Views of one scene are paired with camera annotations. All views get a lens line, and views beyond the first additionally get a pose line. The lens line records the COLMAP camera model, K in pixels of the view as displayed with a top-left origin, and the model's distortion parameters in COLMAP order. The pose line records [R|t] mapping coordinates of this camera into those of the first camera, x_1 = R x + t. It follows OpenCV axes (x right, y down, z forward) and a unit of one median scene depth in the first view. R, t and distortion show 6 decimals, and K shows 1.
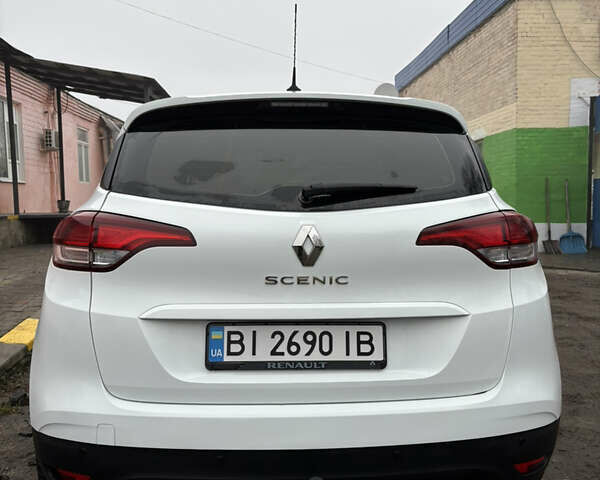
lens RADIAL K [[608.6, 0, 291.6], [0, 608.6, 236.7], [0, 0, 1]] dist [0.019603, 0.000000]
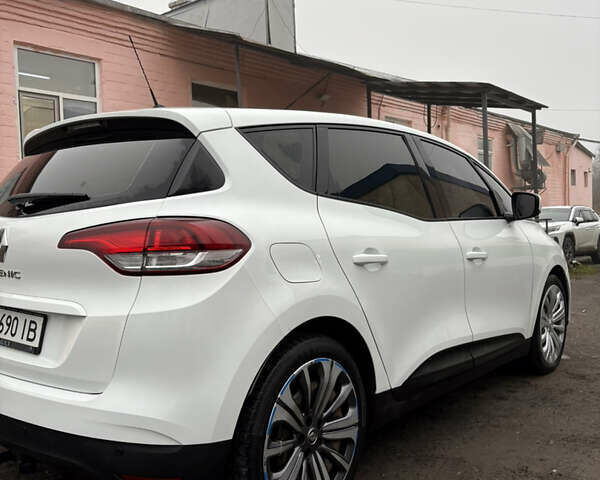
lens RADIAL K [[608.6, 0, 297.5], [0, 608.6, 242.1], [0, 0, 1]] dist [0.019603, 0.000000]
pose [[0.734942, 0.024437, -0.677690, 1.203606], [-0.027656, 0.999599, 0.006052, -0.014676], [0.677566, 0.014294, 0.735323, 0.454701]]
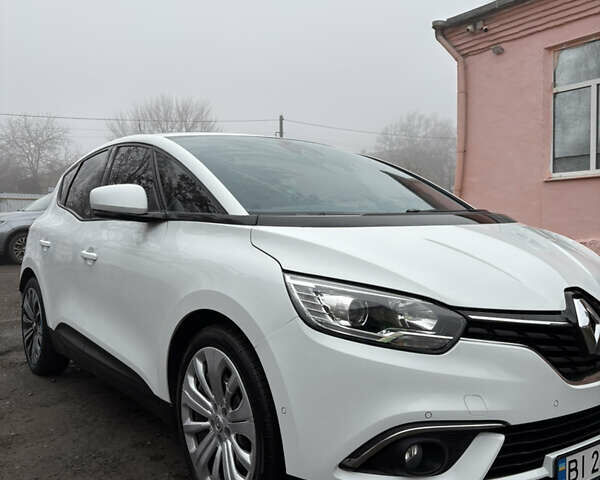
lens RADIAL K [[608.6, 0, 296.2], [0, 608.6, 244.2], [0, 0, 1]] dist [0.019603, 0.000000]
pose [[-0.845266, 0.033853, -0.533272, 0.852186], [-0.011151, 0.996656, 0.080944, -0.159581], [0.534229, 0.074366, -0.842063, 3.793803]]
